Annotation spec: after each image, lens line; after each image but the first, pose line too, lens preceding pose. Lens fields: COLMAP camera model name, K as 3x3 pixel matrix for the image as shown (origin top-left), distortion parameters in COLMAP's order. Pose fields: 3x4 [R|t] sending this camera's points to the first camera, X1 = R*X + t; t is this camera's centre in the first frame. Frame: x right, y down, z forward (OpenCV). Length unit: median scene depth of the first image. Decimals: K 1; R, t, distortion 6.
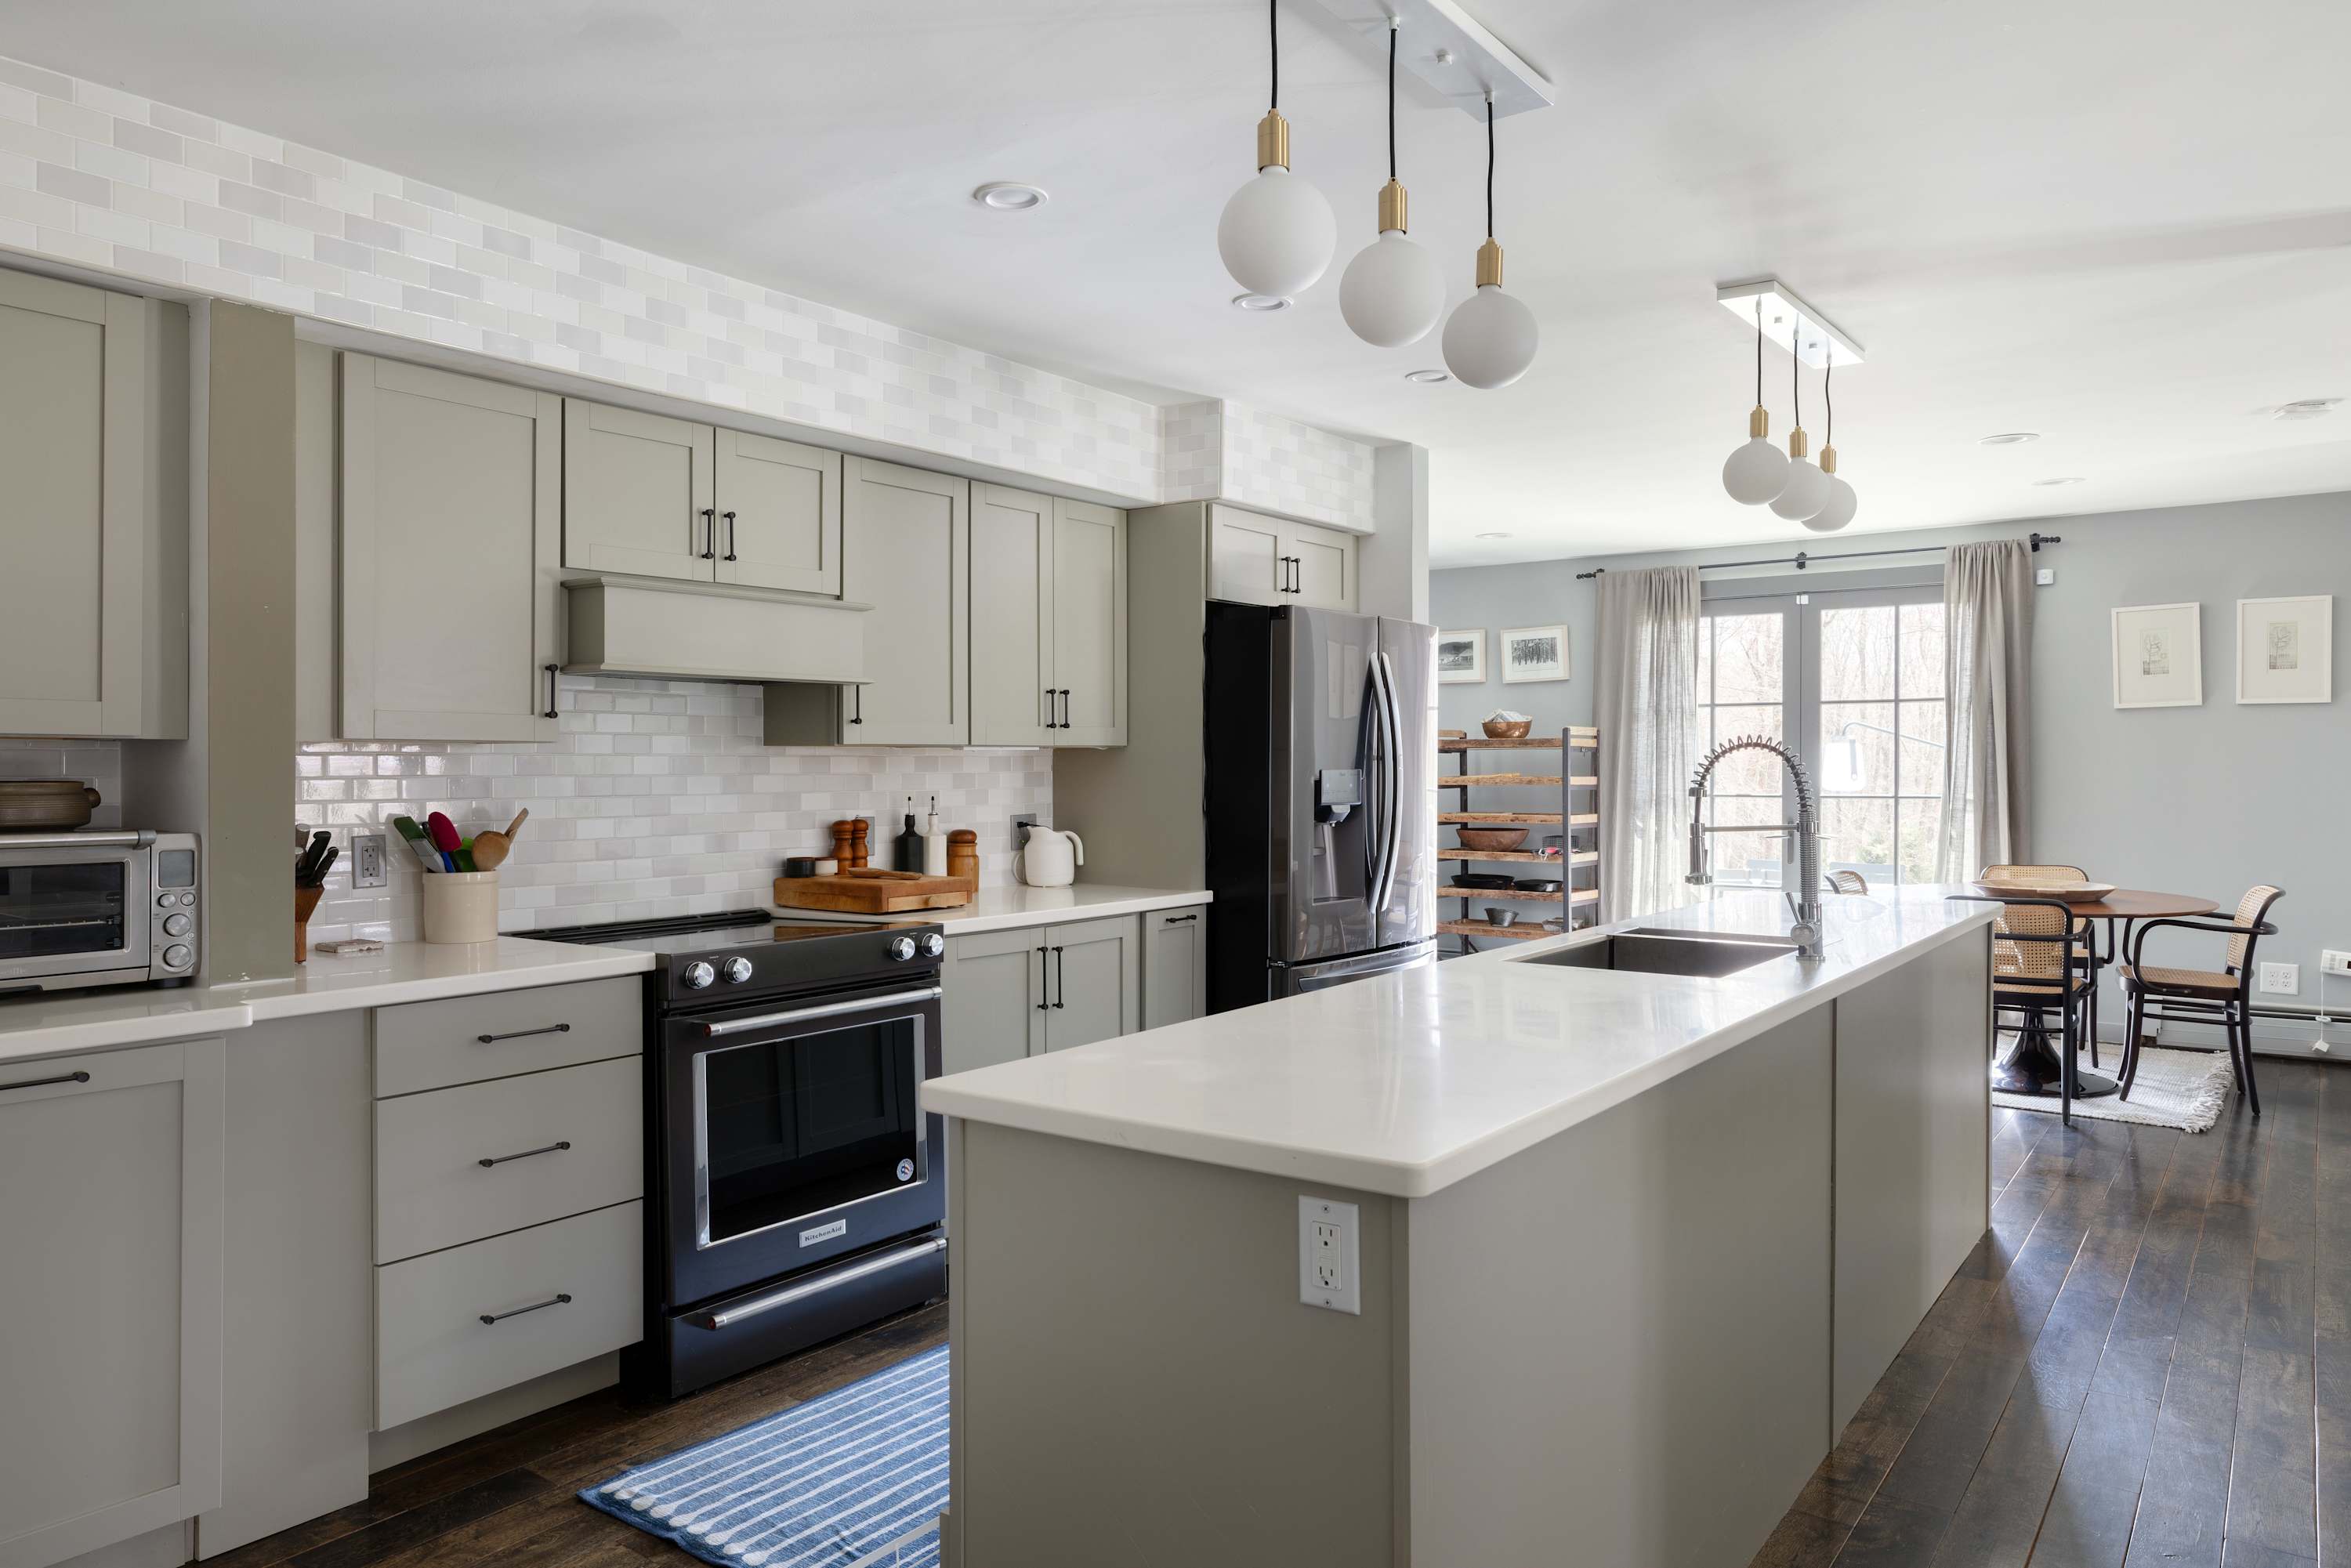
lens RADIAL K [[1509.1, 0, 1178.9], [0, 1509.1, 779.5], [0, 0, 1]] dist [0.004133, 0.001952]
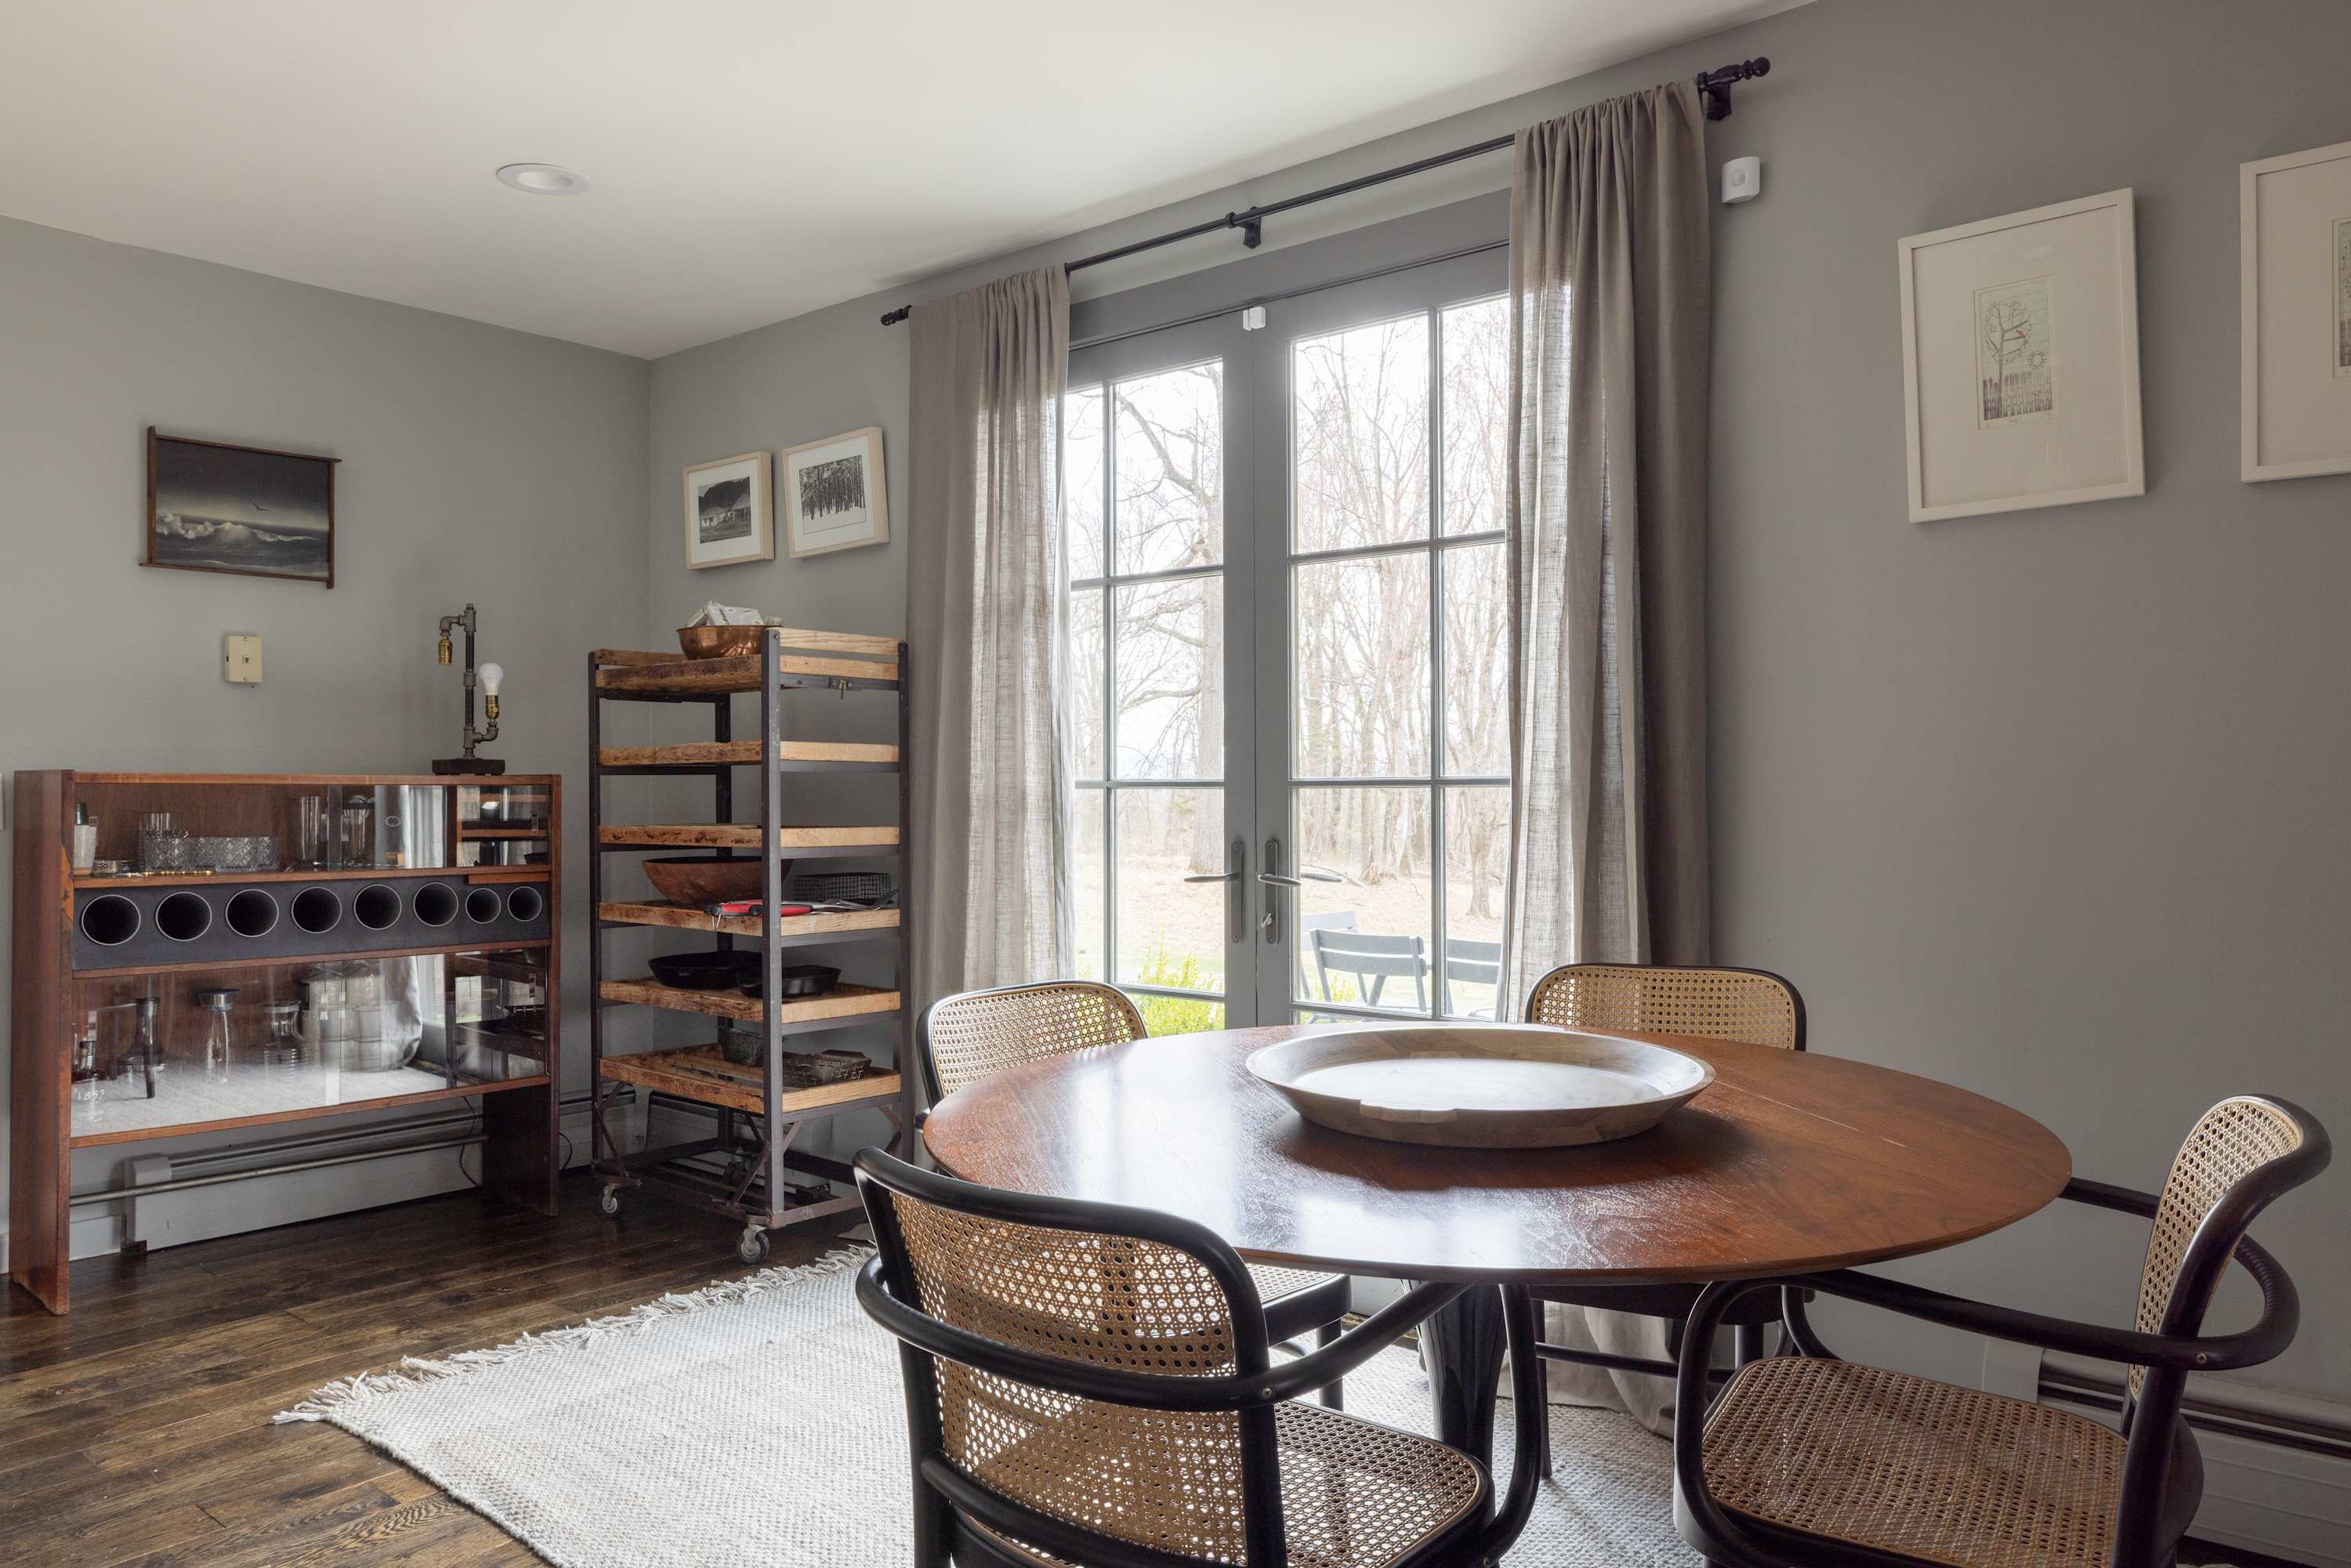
lens RADIAL K [[1624.3, 0, 1169.8], [0, 1624.3, 781.7], [0, 0, 1]] dist [-0.011772, -0.001494]
pose [[0.998062, -0.000577, -0.062227, 0.428698], [0.000113, 0.999972, -0.007466, 0.014417], [0.062229, 0.007444, 0.998034, 0.559209]]
